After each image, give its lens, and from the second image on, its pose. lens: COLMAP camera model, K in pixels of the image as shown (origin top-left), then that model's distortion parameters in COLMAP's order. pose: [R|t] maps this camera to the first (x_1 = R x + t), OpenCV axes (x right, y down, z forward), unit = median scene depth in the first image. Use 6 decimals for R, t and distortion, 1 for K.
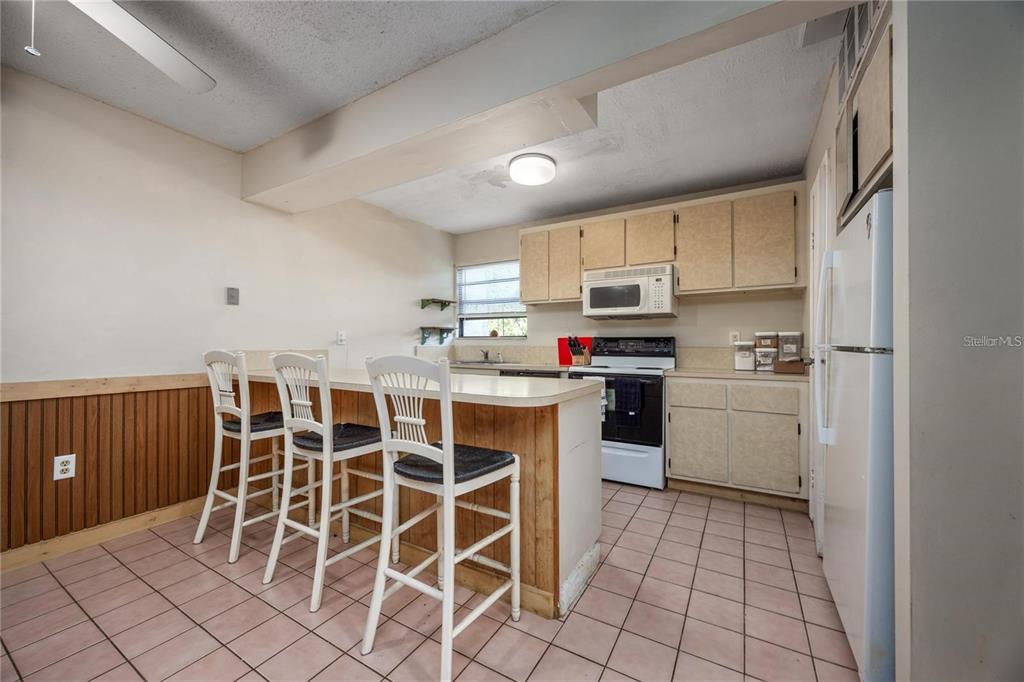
lens RADIAL K [[390.4, 0, 518.5], [0, 390.4, 342.5], [0, 0, 1]] dist [-0.002296, 0.000457]
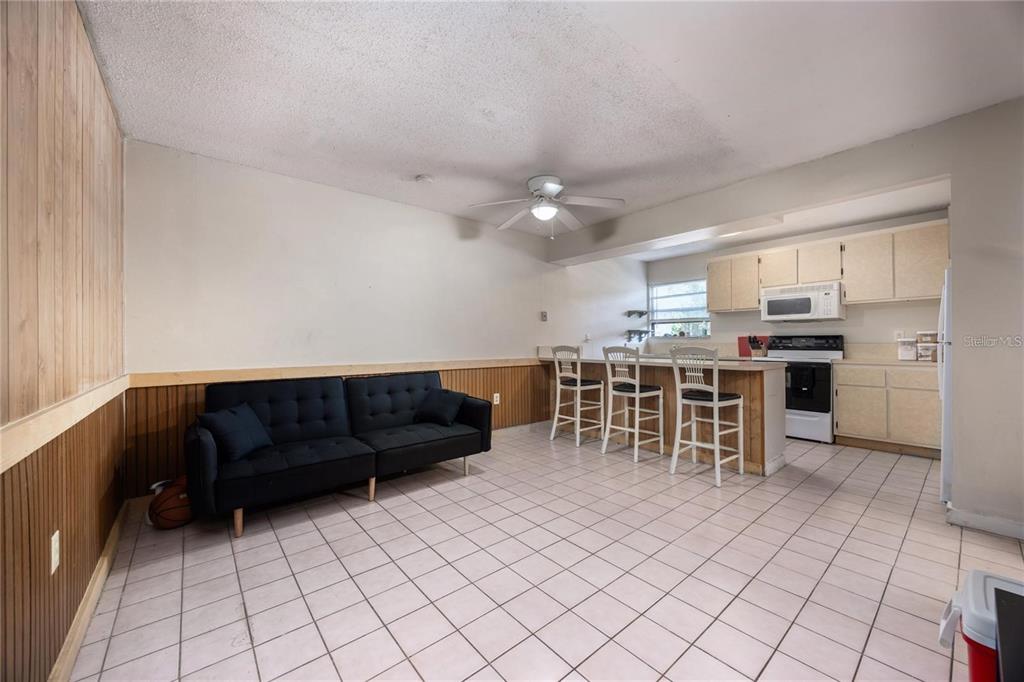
lens RADIAL K [[390.4, 0, 513.6], [0, 390.4, 341.0], [0, 0, 1]] dist [-0.002296, 0.000457]
pose [[0.940414, -0.007233, -0.339955, -0.221019], [0.007784, 0.999970, 0.000258, -0.004219], [0.339943, -0.002889, 0.940442, -0.690049]]
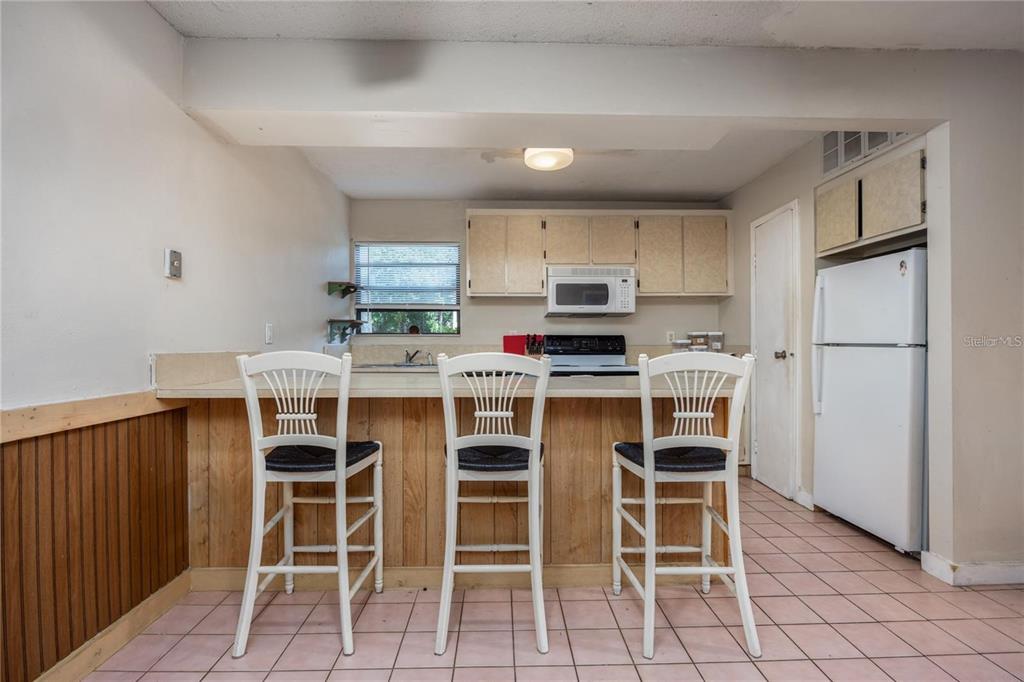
lens RADIAL K [[477.4, 0, 511.1], [0, 477.4, 343.0], [0, 0, 1]] dist [-0.012996, -0.000144]
pose [[0.848201, -0.002242, 0.529669, -0.602887], [-0.000272, 0.999989, 0.004669, 0.000359], [-0.529674, -0.004105, 0.848191, 0.079341]]
